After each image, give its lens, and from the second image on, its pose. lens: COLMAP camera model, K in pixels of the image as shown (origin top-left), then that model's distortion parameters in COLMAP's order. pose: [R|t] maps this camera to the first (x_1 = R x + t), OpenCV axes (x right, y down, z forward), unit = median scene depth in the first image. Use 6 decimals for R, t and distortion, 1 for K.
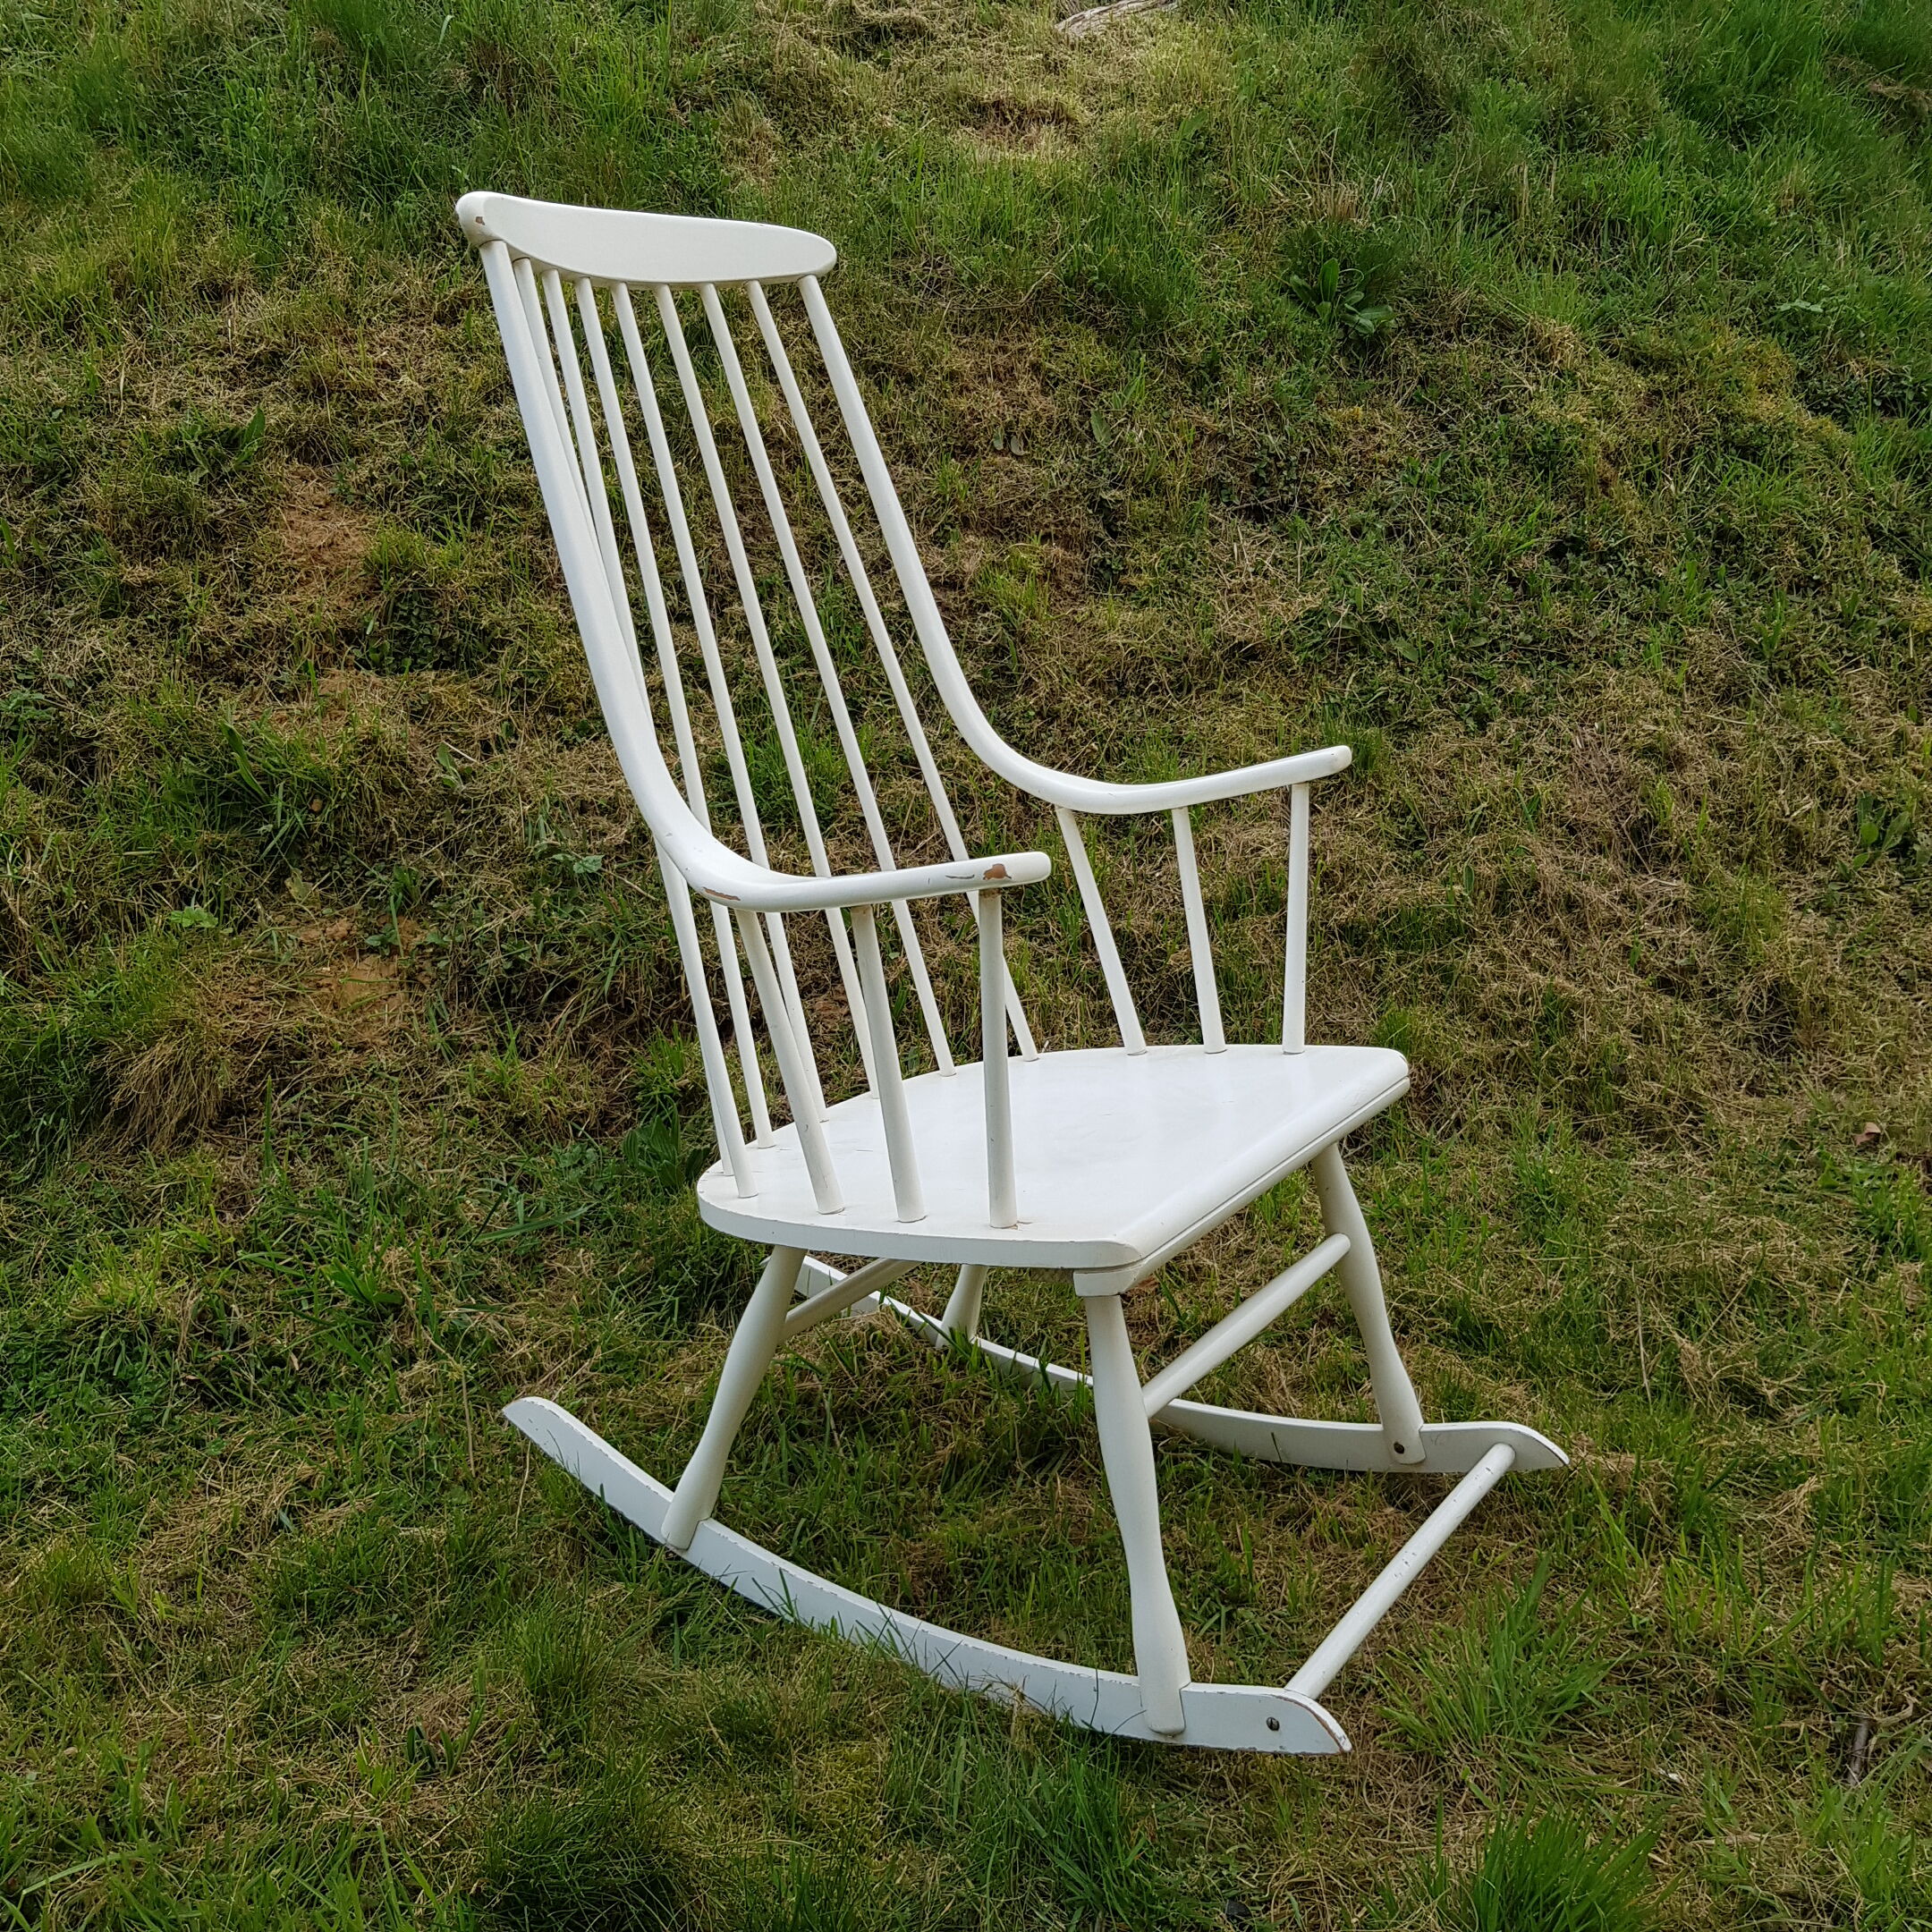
lens RADIAL K [[2032.4, 0, 972.3], [0, 2032.4, 937.3], [0, 0, 1]] dist [0.096177, -0.235379]
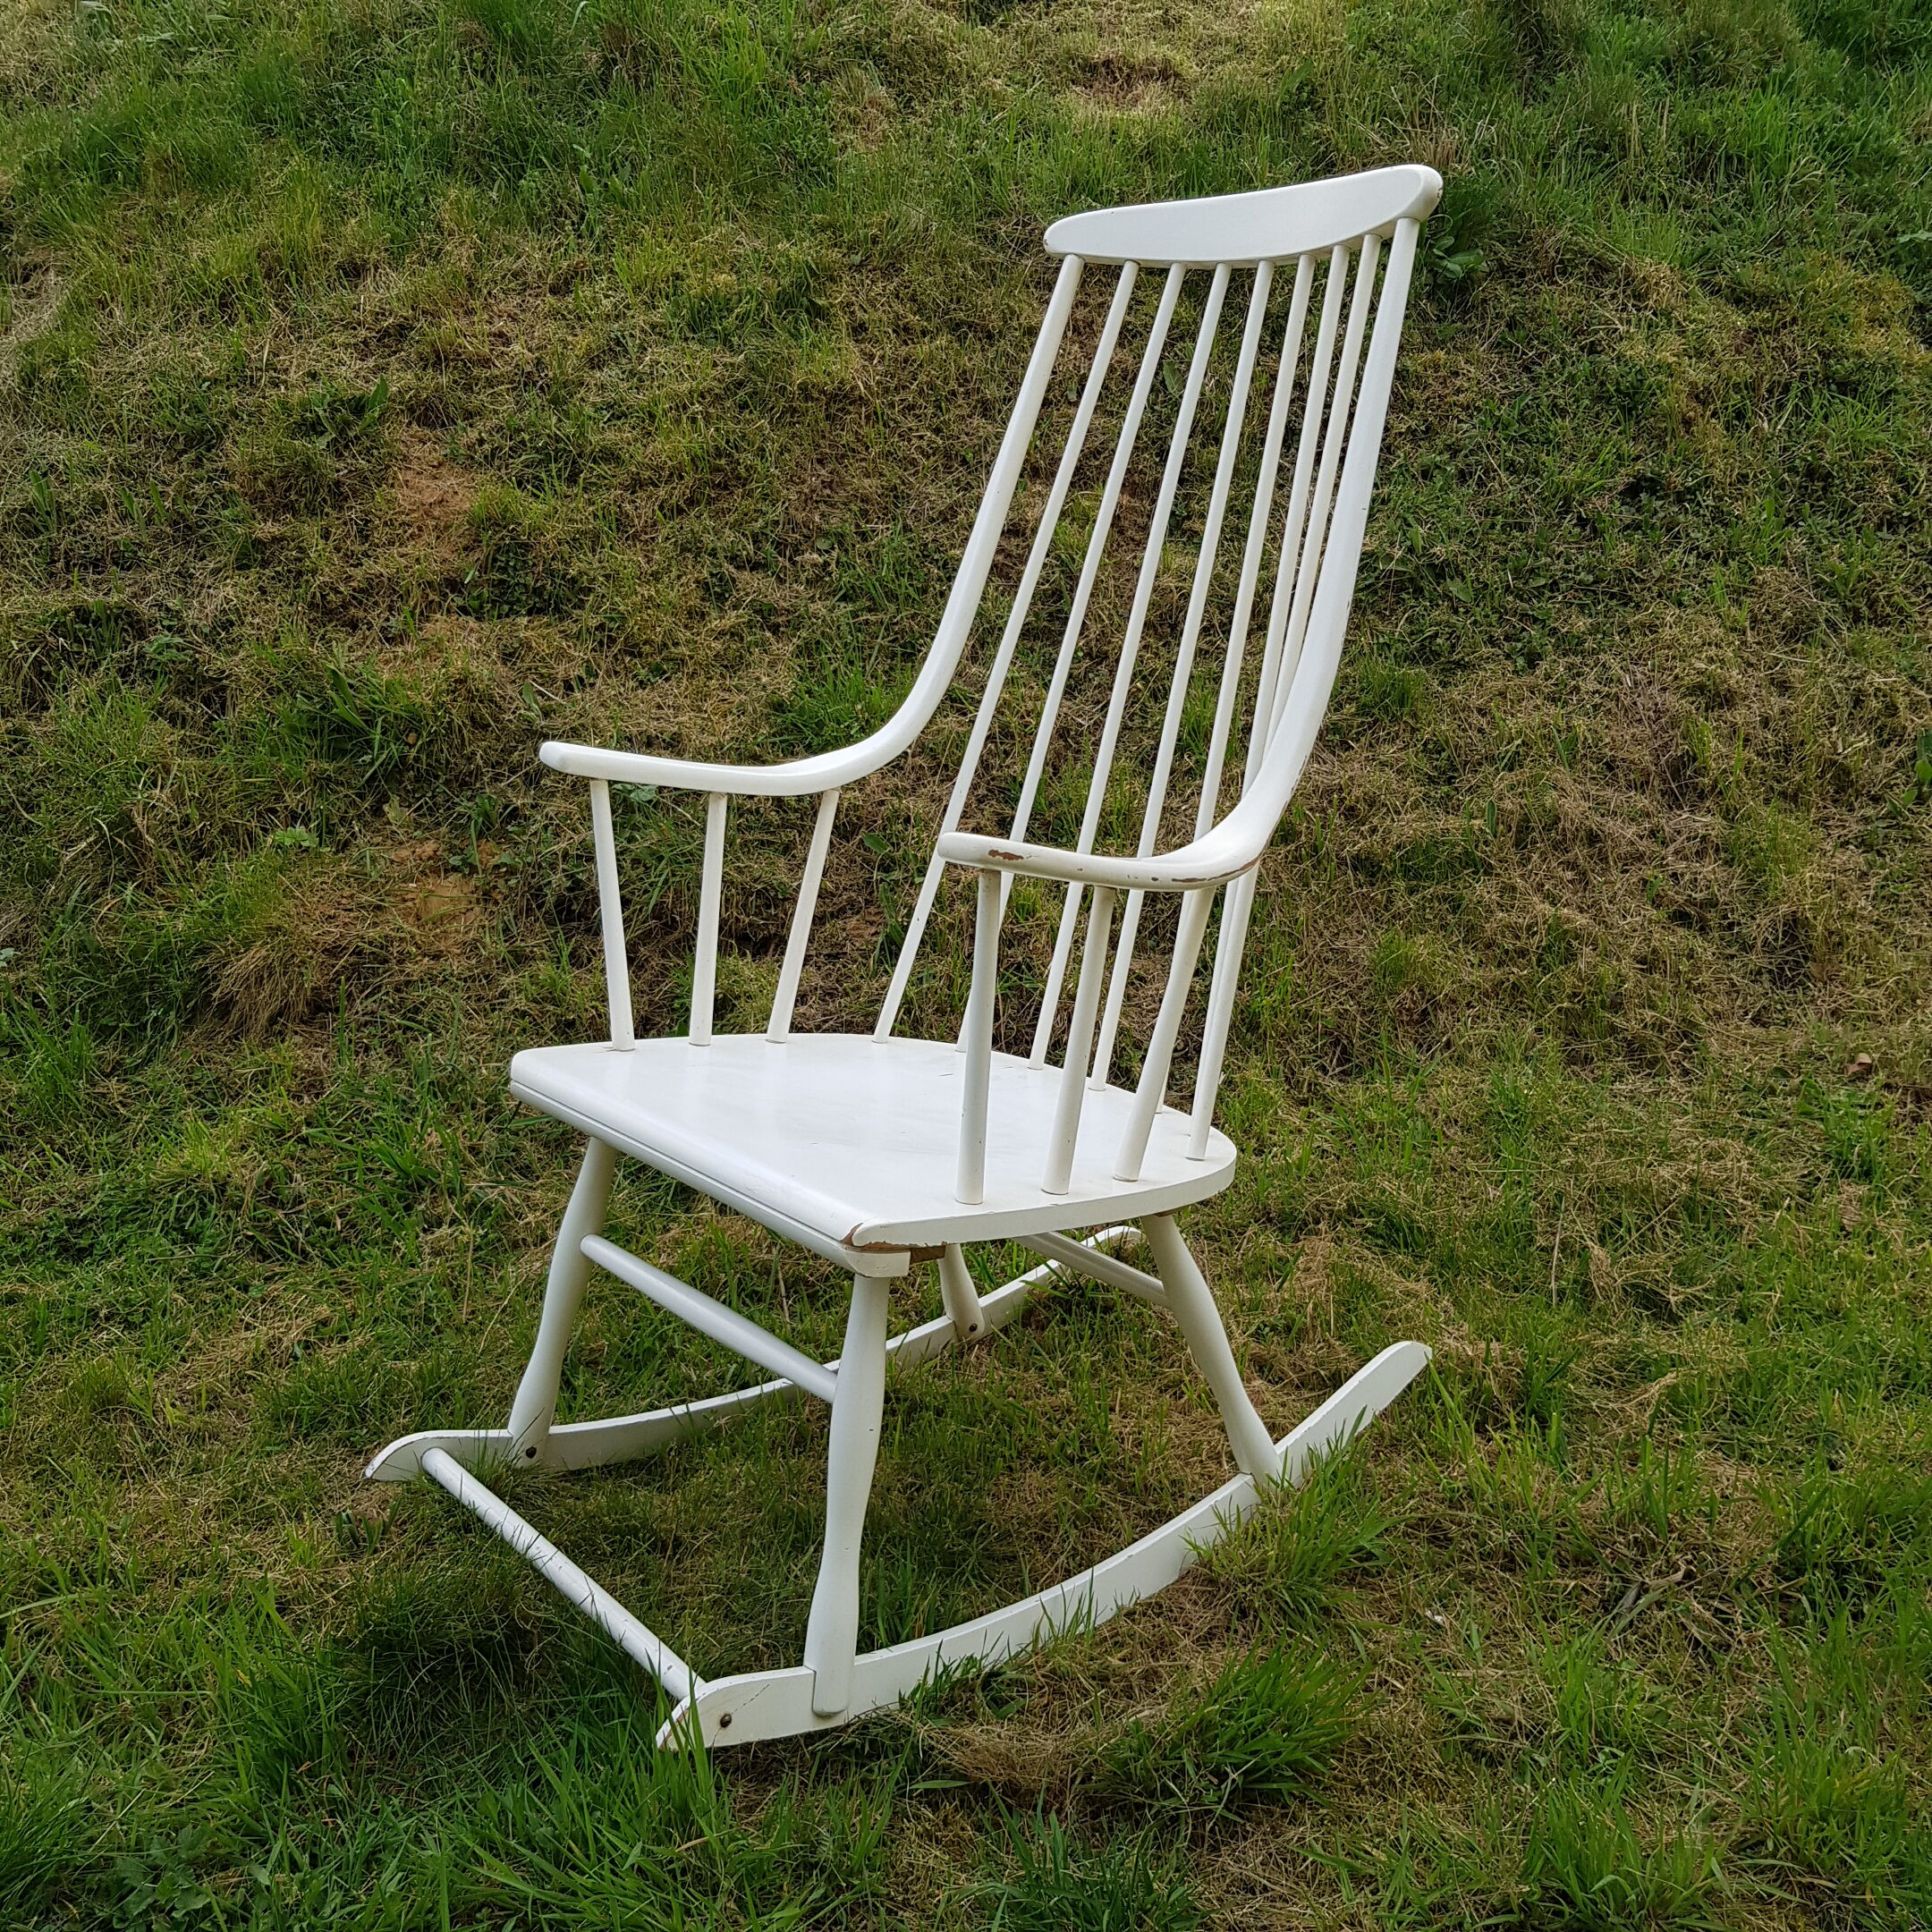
lens RADIAL K [[2027.9, 0, 986.7], [0, 2027.9, 936.0], [0, 0, 1]] dist [0.114525, -0.293404]
pose [[0.991686, 0.014814, -0.127826, 0.118734], [-0.011461, 0.999572, 0.026927, 0.008351], [0.128170, -0.025238, 0.991431, -0.055869]]
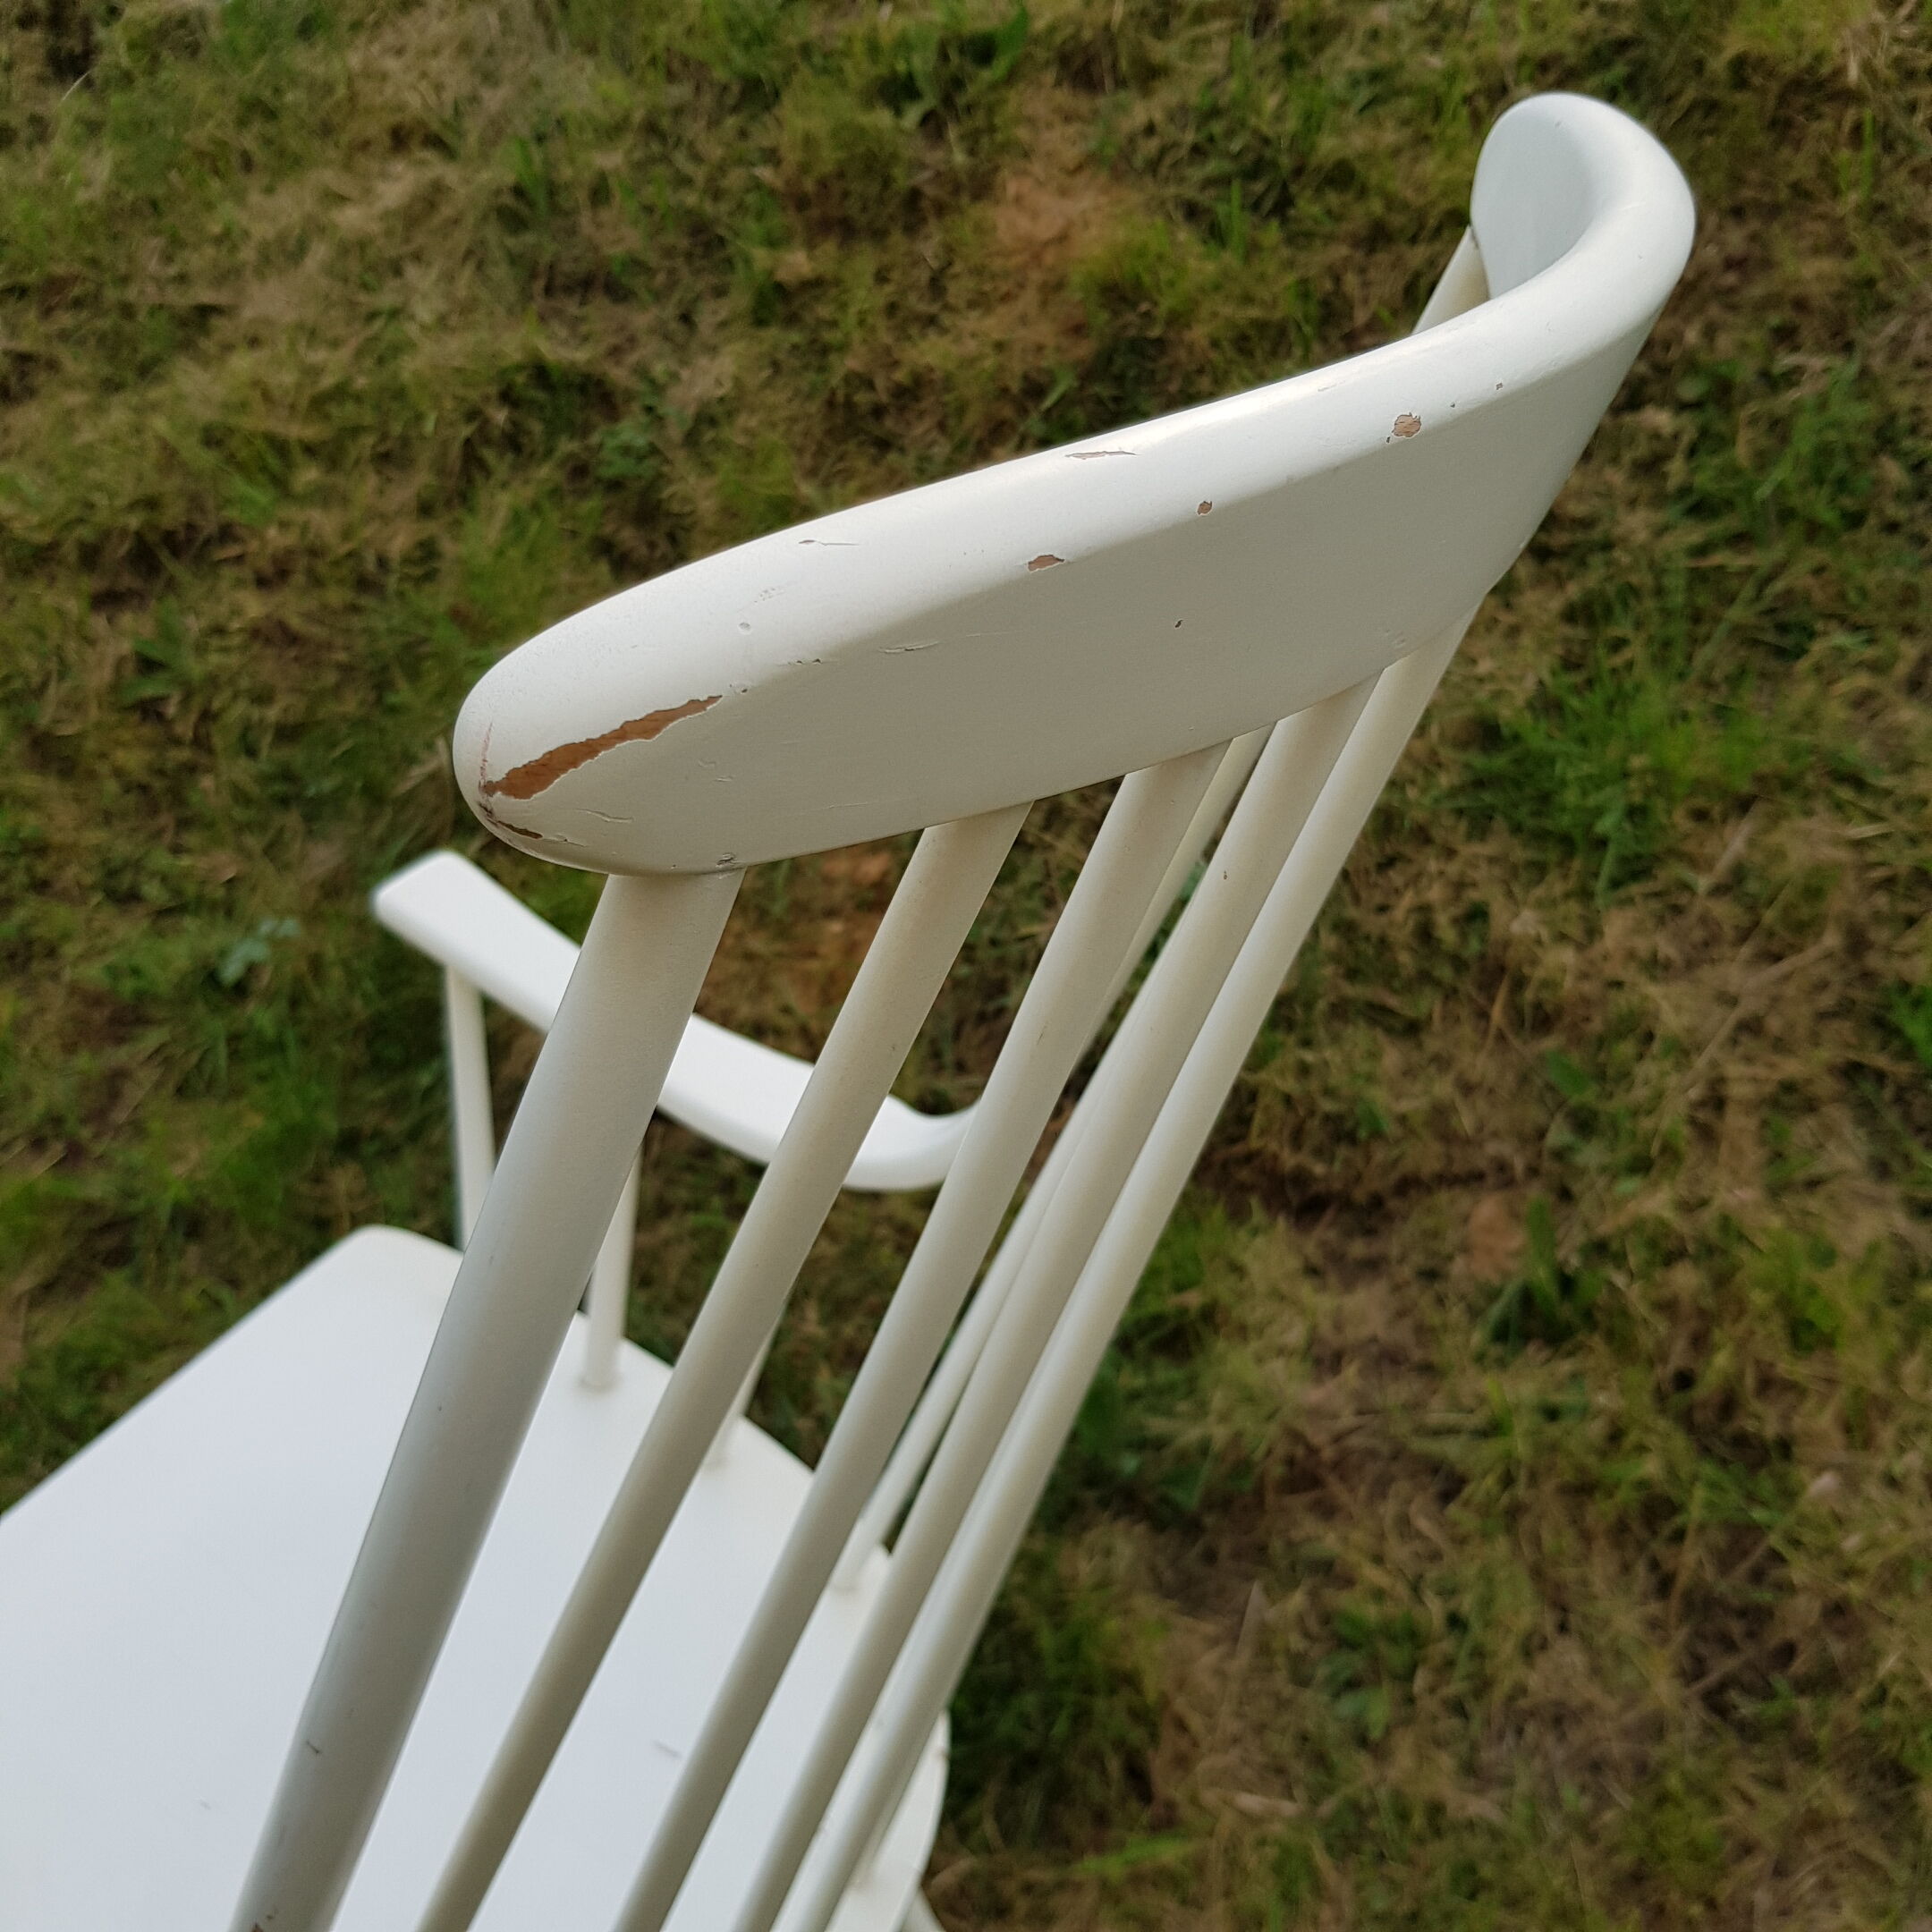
lens RADIAL K [[2027.6, 0, 976.8], [0, 2027.6, 946.9], [0, 0, 1]] dist [0.119619, -0.306783]
pose [[0.793842, 0.302855, -0.527346, 0.086072], [-0.135891, 0.933584, 0.331593, -0.189329], [0.592747, -0.191571, 0.782274, 0.407421]]
